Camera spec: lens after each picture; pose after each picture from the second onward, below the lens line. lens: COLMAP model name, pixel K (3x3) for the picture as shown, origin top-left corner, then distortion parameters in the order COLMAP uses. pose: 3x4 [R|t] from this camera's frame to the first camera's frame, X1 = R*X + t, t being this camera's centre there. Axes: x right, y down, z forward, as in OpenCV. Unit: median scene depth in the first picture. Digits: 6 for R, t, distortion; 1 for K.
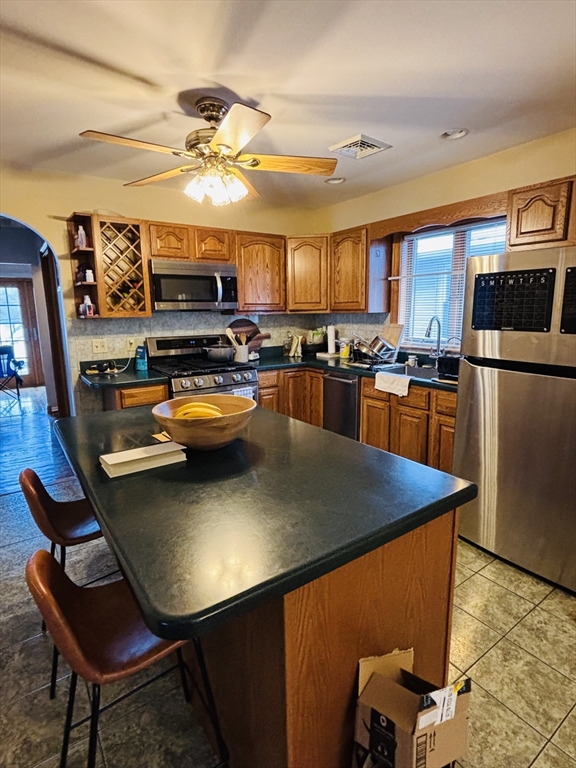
lens RADIAL K [[406.5, 0, 288.0], [0, 406.5, 384.0], [0, 0, 1]] dist [0.013039, -0.002287]
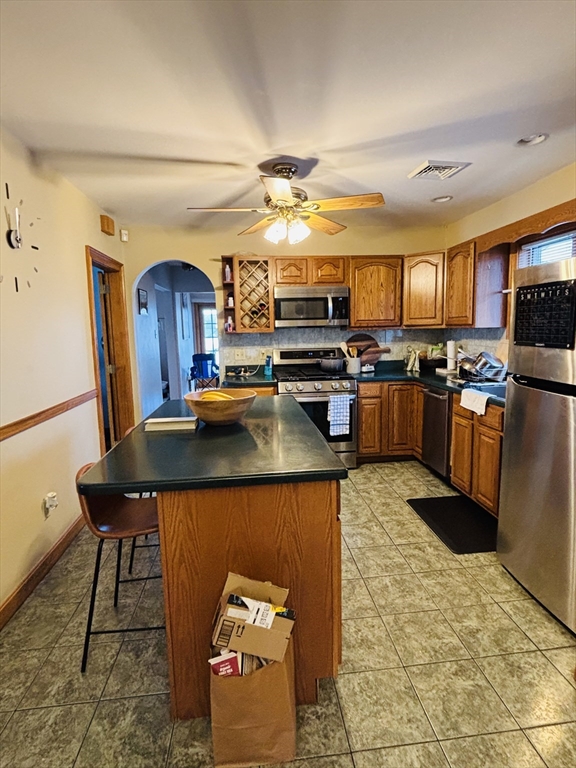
lens RADIAL K [[406.5, 0, 288.0], [0, 406.5, 384.0], [0, 0, 1]] dist [0.013039, -0.002287]
pose [[0.875135, 0.062348, -0.479845, 0.288881], [-0.080338, 0.996622, -0.017026, 0.009078], [0.477163, 0.053450, 0.877188, -0.050361]]
